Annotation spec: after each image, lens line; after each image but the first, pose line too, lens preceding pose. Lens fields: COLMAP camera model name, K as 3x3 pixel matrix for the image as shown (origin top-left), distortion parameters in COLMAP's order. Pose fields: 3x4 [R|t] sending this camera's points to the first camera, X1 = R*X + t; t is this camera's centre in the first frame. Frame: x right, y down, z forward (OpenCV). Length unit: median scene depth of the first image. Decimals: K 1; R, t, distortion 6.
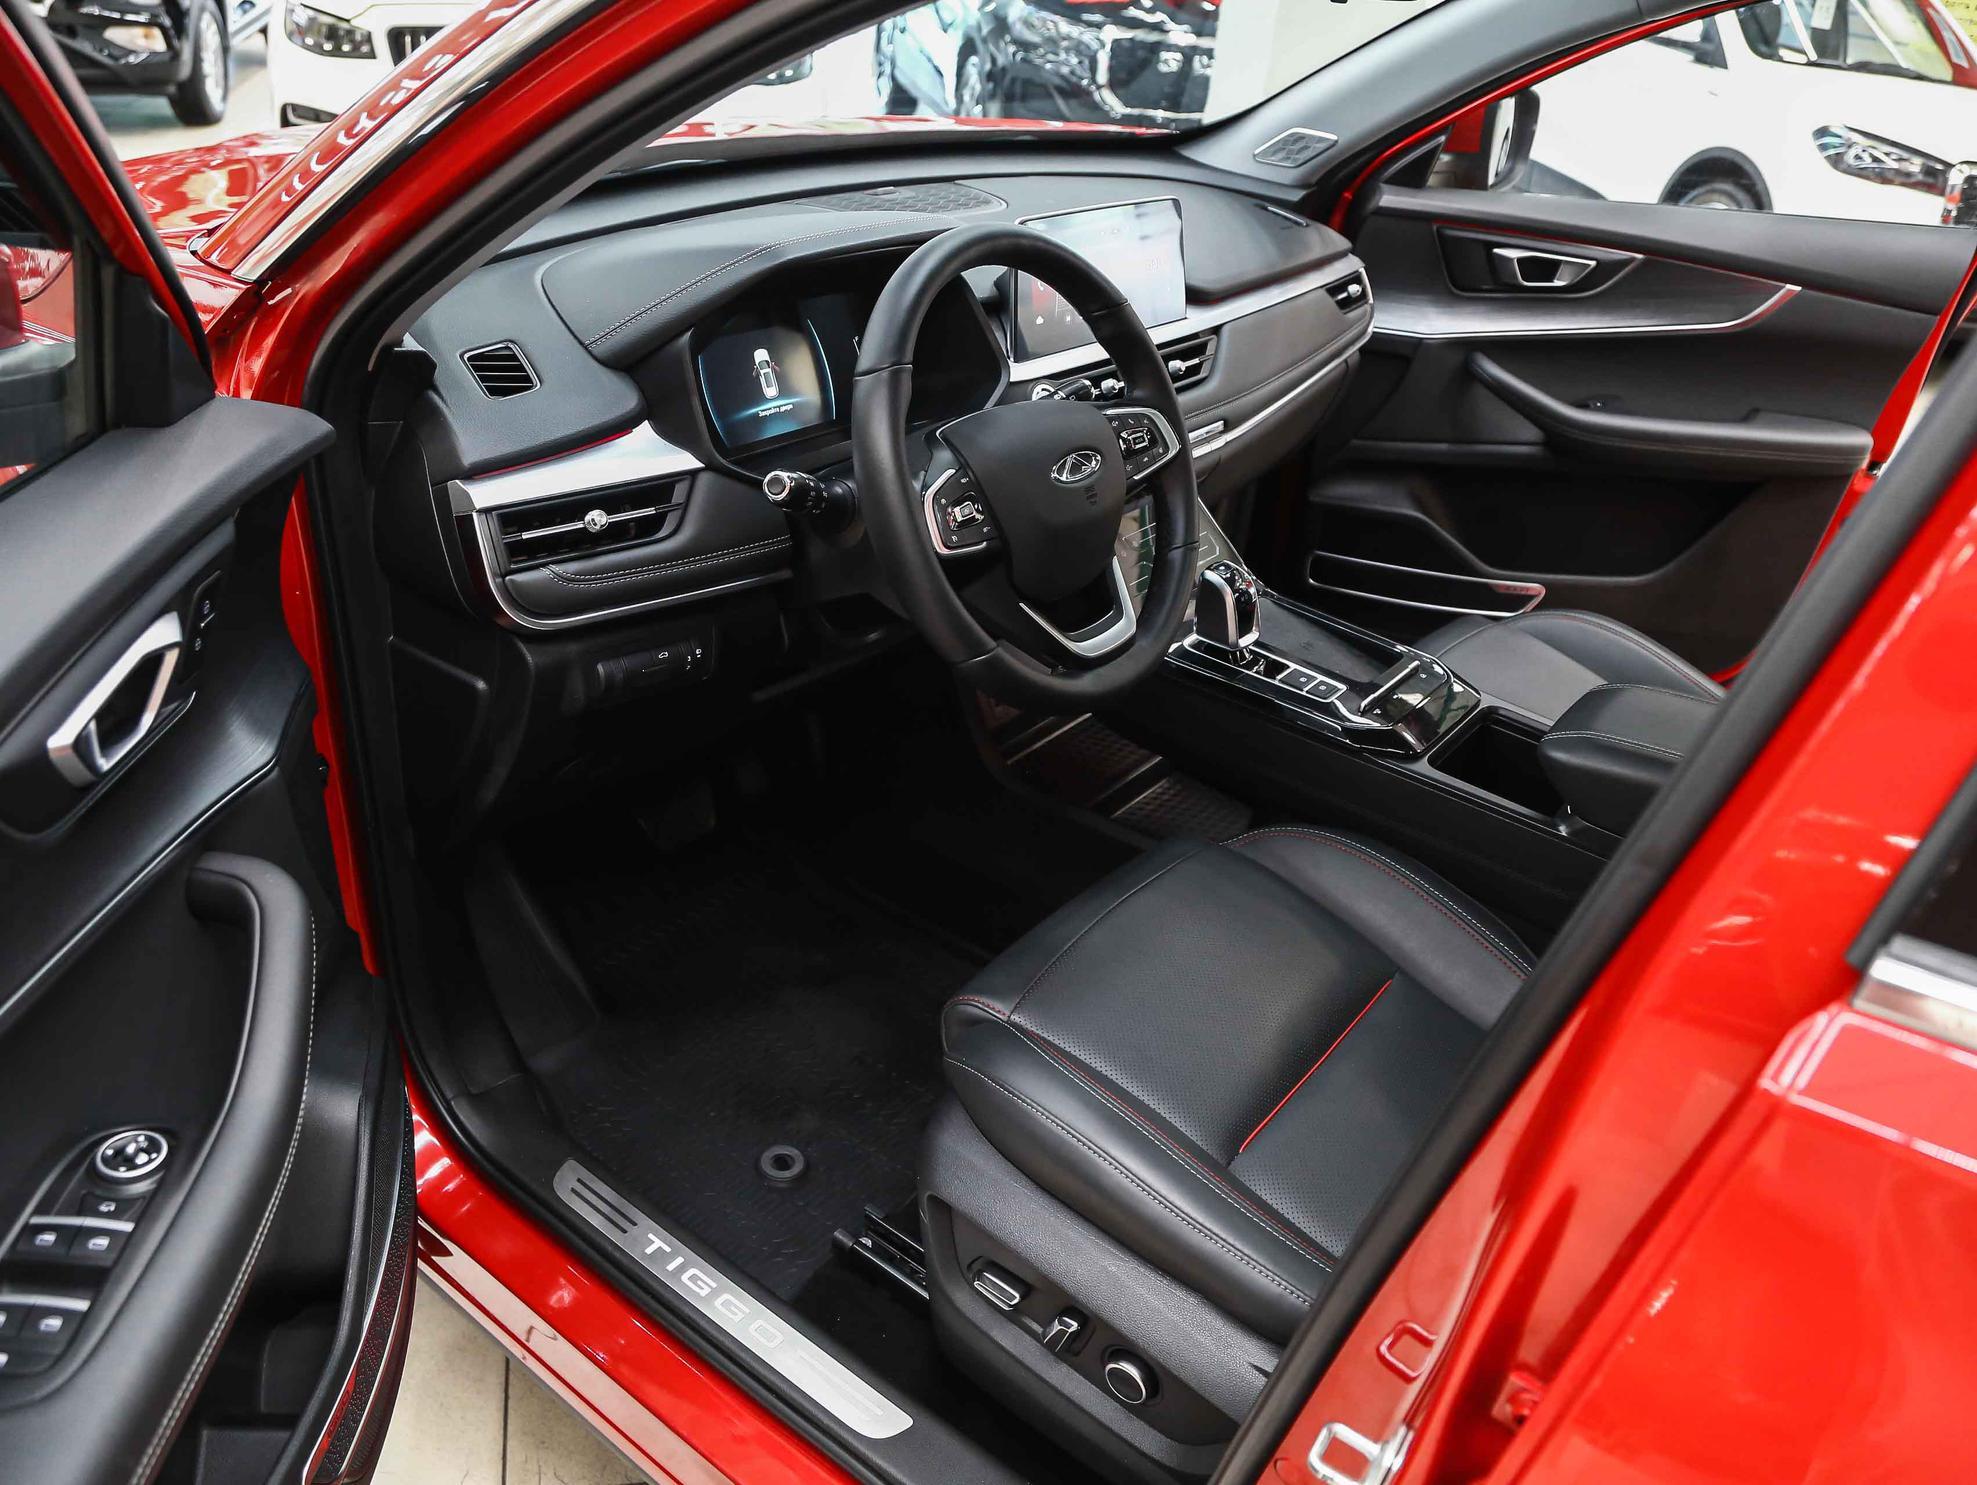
lens RADIAL K [[1610.7, 0, 988.5], [0, 1610.7, 742.5], [0, 0, 1]] dist [-0.106474, 0.067094]
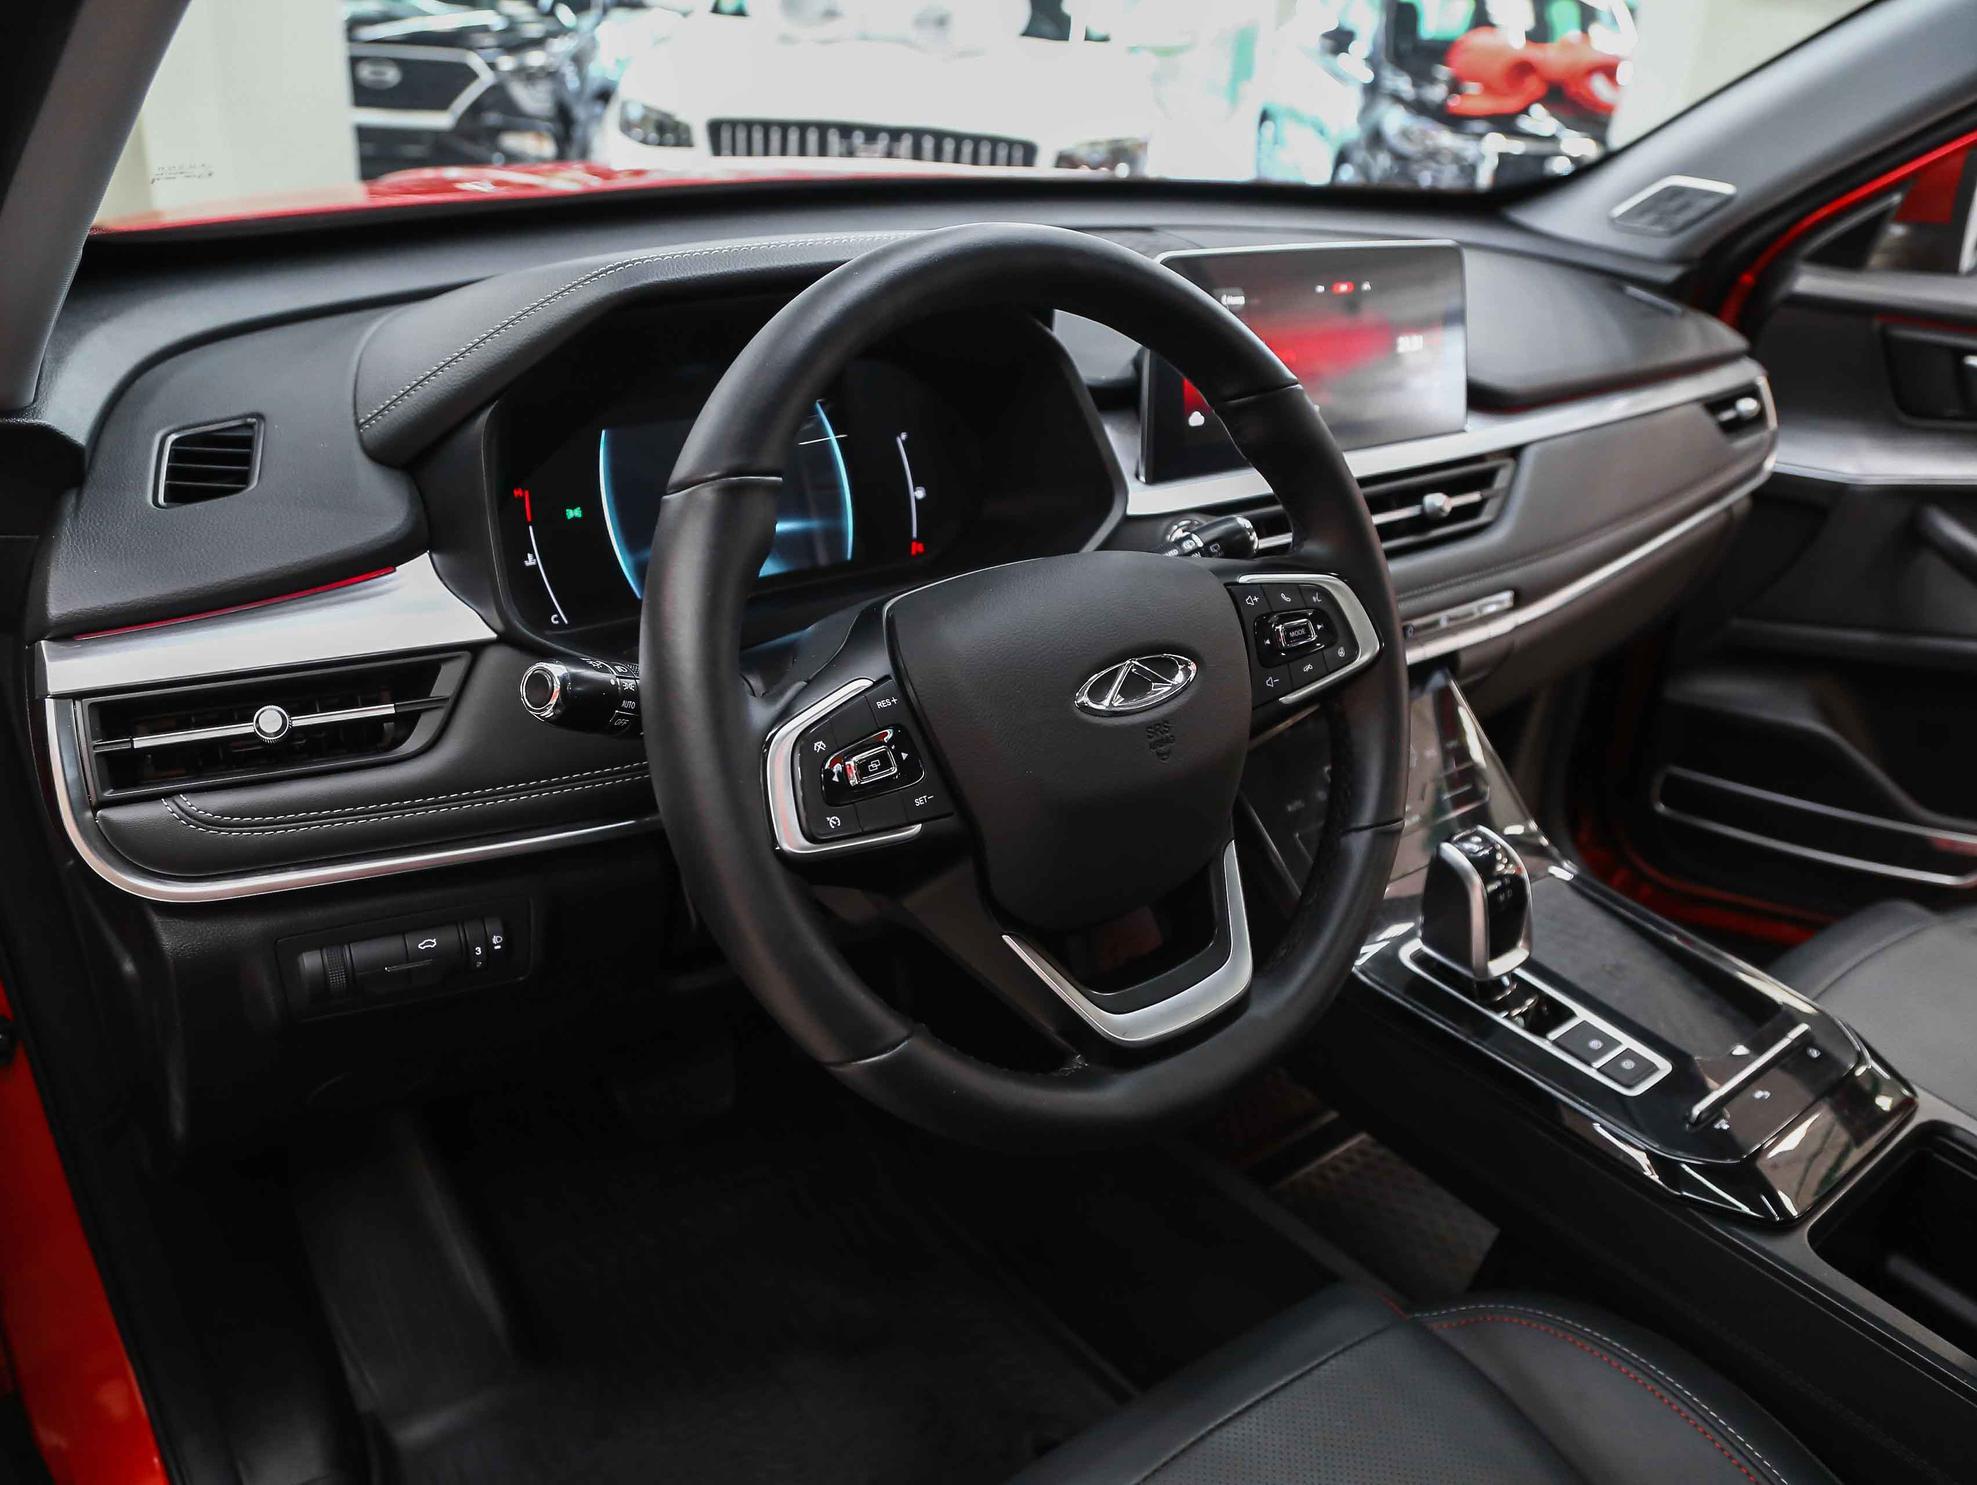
lens RADIAL K [[1540.1, 0, 988.5], [0, 1540.1, 742.5], [0, 0, 1]] dist [-0.125656, 0.080924]
pose [[0.967436, 0.081942, -0.239485, 0.103319], [-0.097377, 0.993818, -0.053324, -0.096693], [0.233635, 0.074907, 0.969435, 0.402081]]
